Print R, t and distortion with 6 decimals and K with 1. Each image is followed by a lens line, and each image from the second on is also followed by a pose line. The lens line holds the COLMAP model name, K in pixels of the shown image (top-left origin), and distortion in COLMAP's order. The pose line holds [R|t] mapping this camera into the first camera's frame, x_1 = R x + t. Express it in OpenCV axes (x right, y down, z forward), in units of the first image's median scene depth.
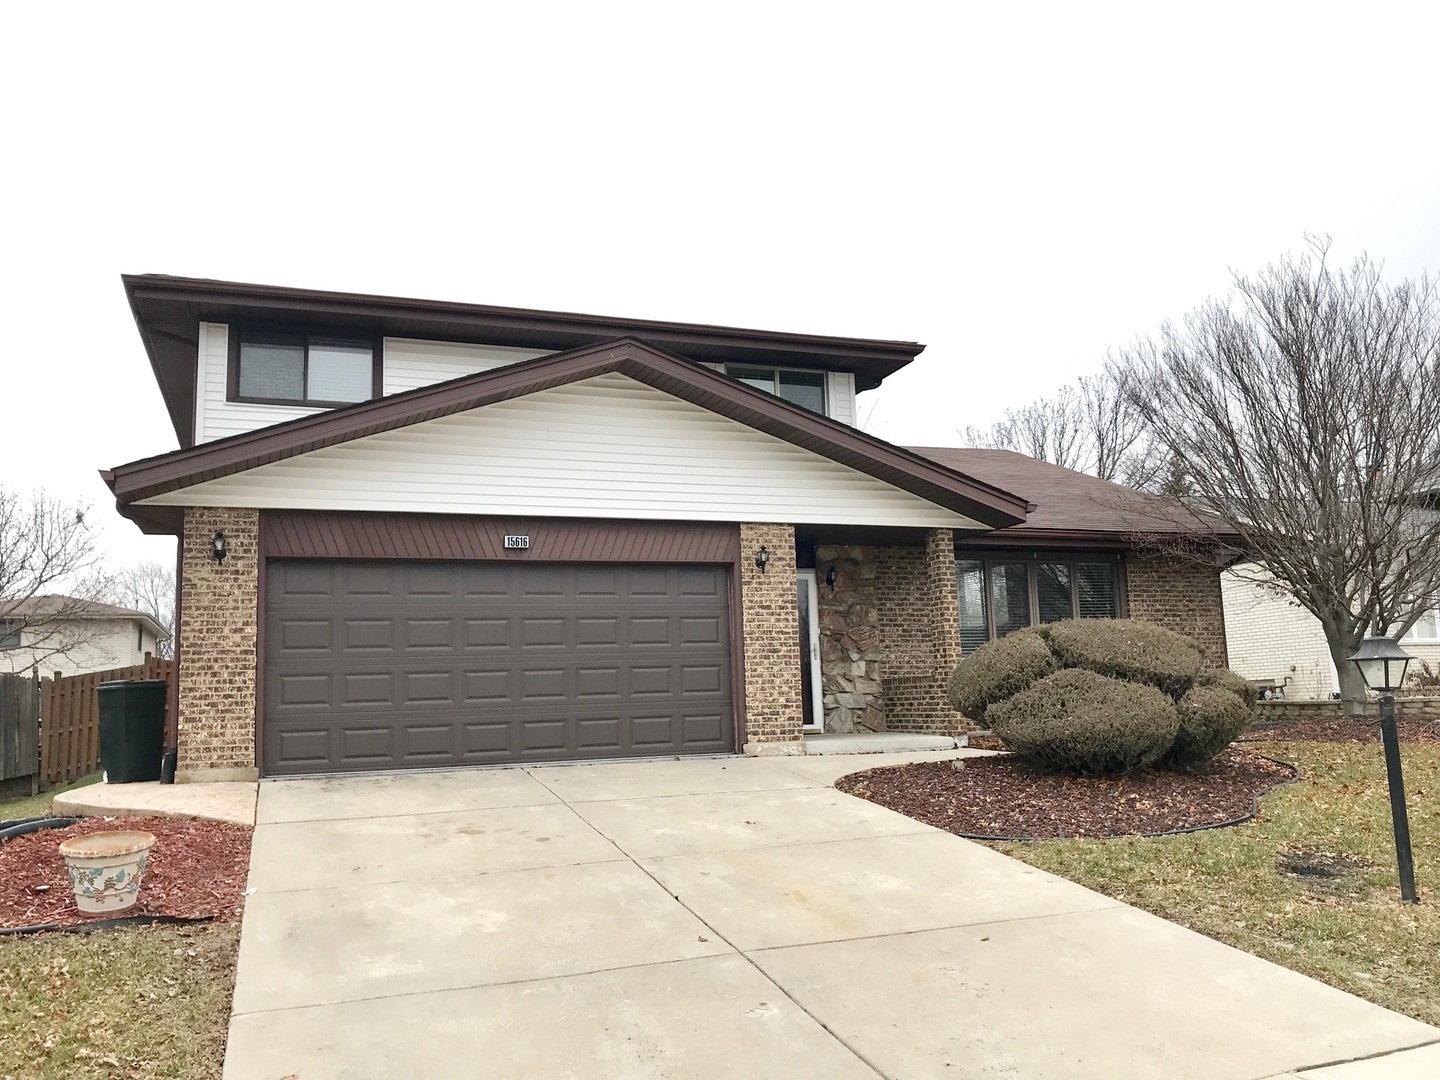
lens RADIAL K [[1180.2, 0, 696.0], [0, 1180.2, 534.3], [0, 0, 1]] dist [0.085461, -0.110971]
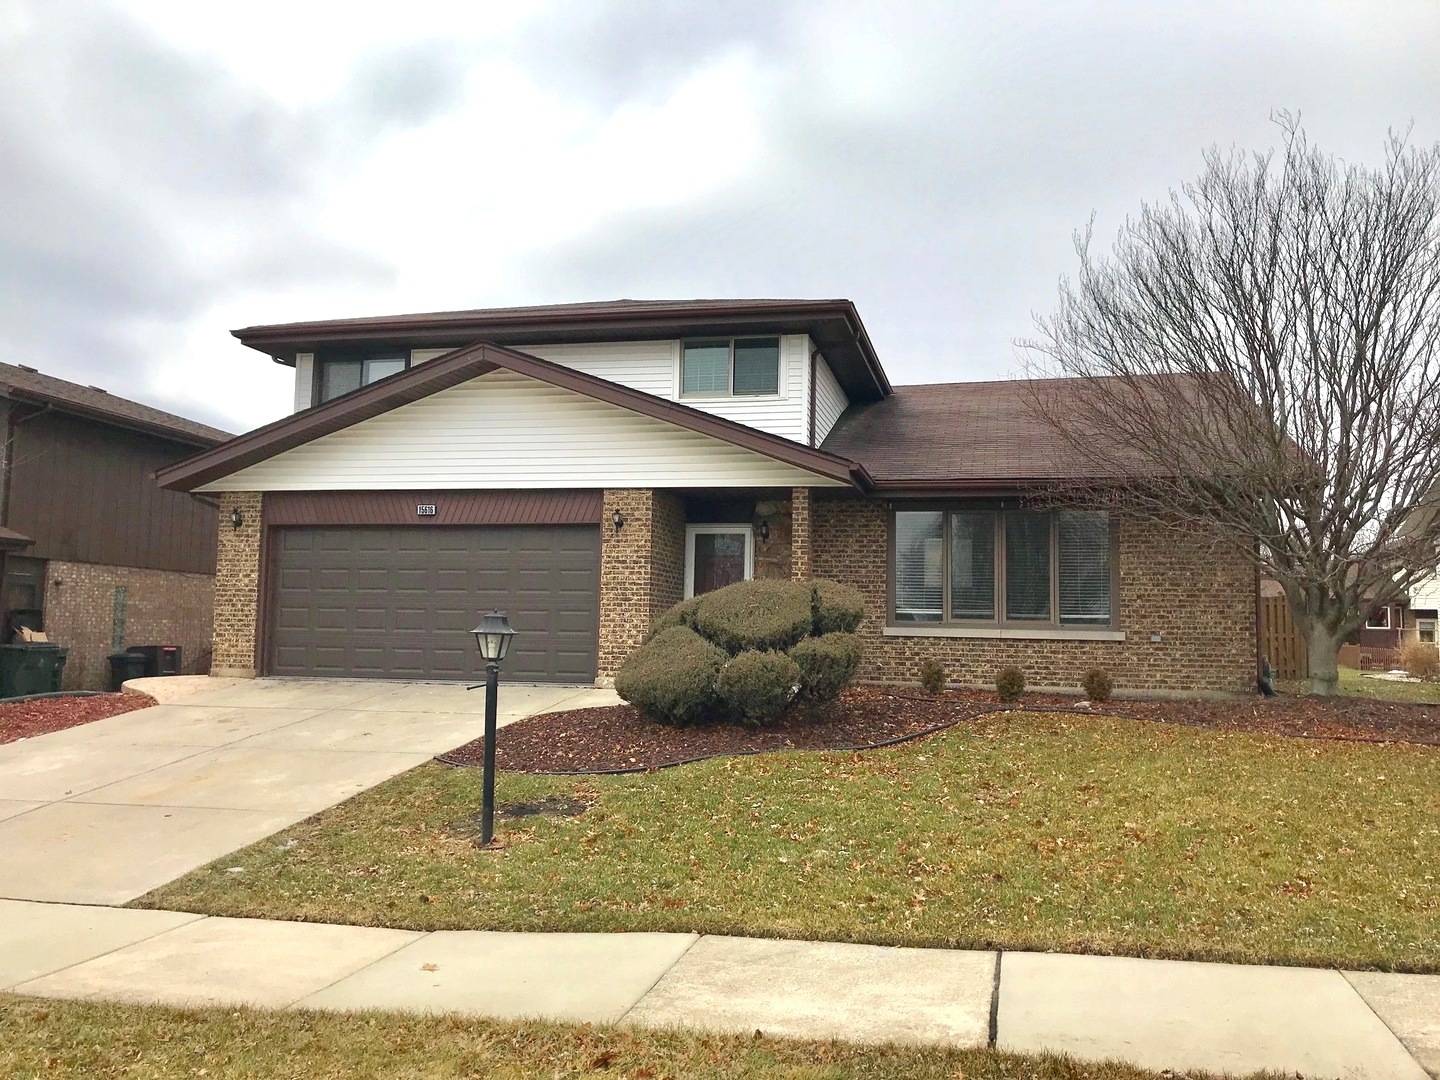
lens RADIAL K [[1180.2, 0, 696.0], [0, 1180.2, 534.3], [0, 0, 1]] dist [0.085461, -0.110971]
pose [[0.831277, 0.000586, -0.555858, 0.723679], [0.037585, 0.997652, 0.057260, -0.027044], [0.554586, -0.068491, 0.829303, 0.079009]]
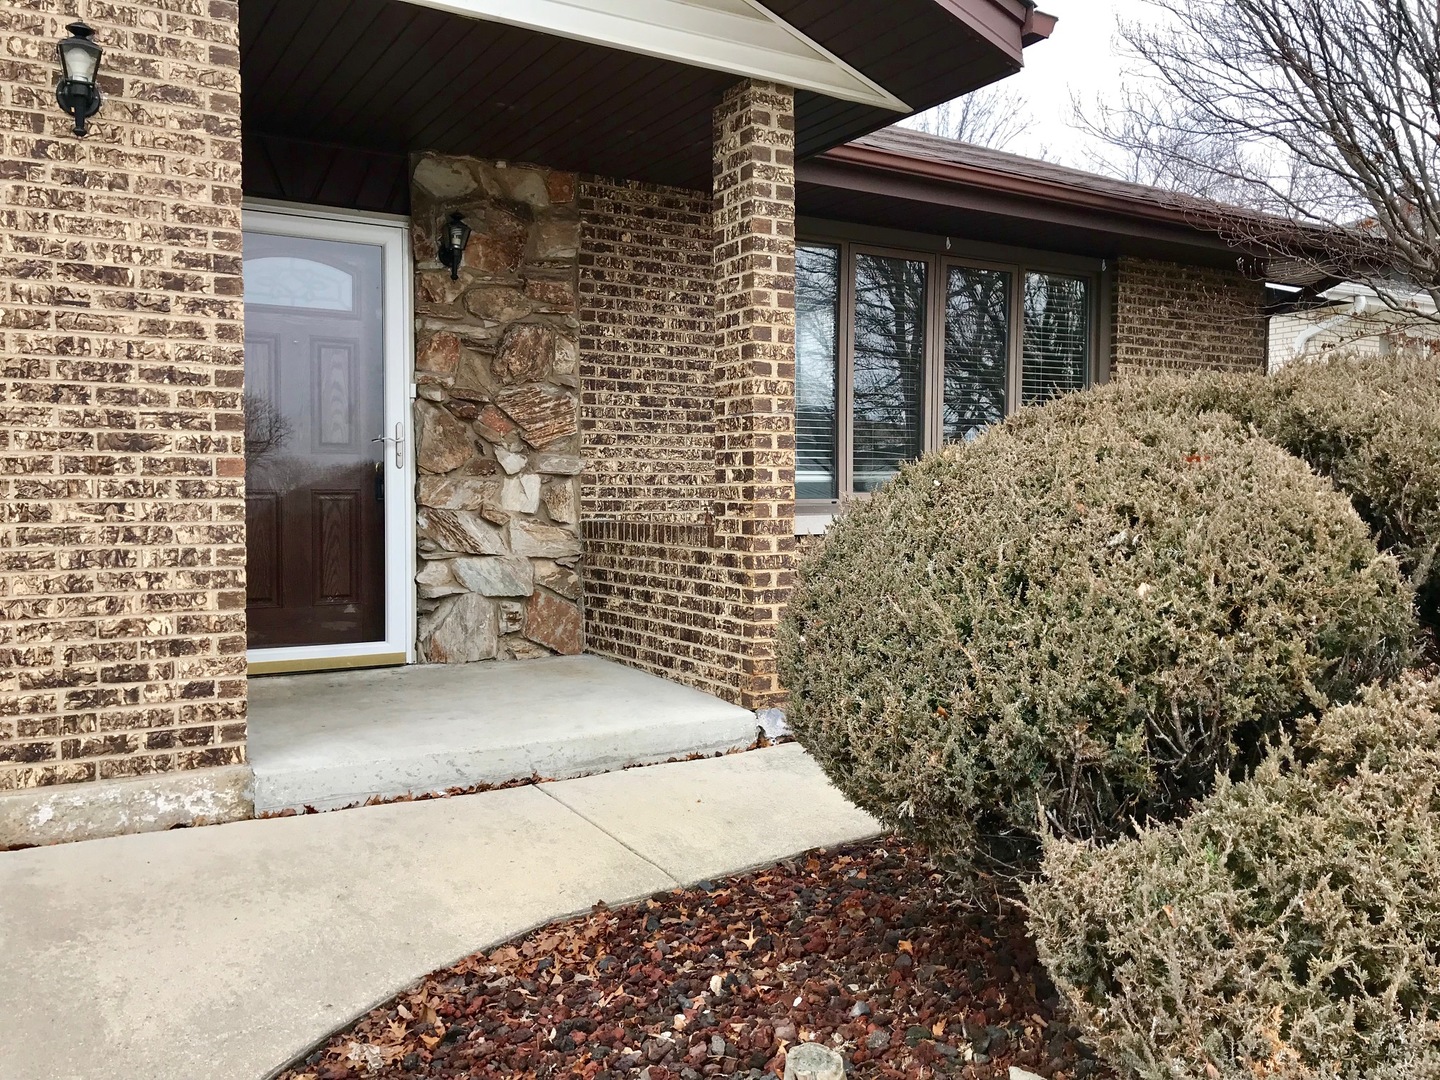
lens RADIAL K [[1180.2, 0, 696.0], [0, 1180.2, 534.3], [0, 0, 1]] dist [0.085461, -0.110971]
pose [[0.981578, 0.024800, 0.189445, 0.132233], [-0.058942, 0.982483, 0.176785, 0.060447], [-0.181742, -0.184694, 0.965846, 0.674706]]
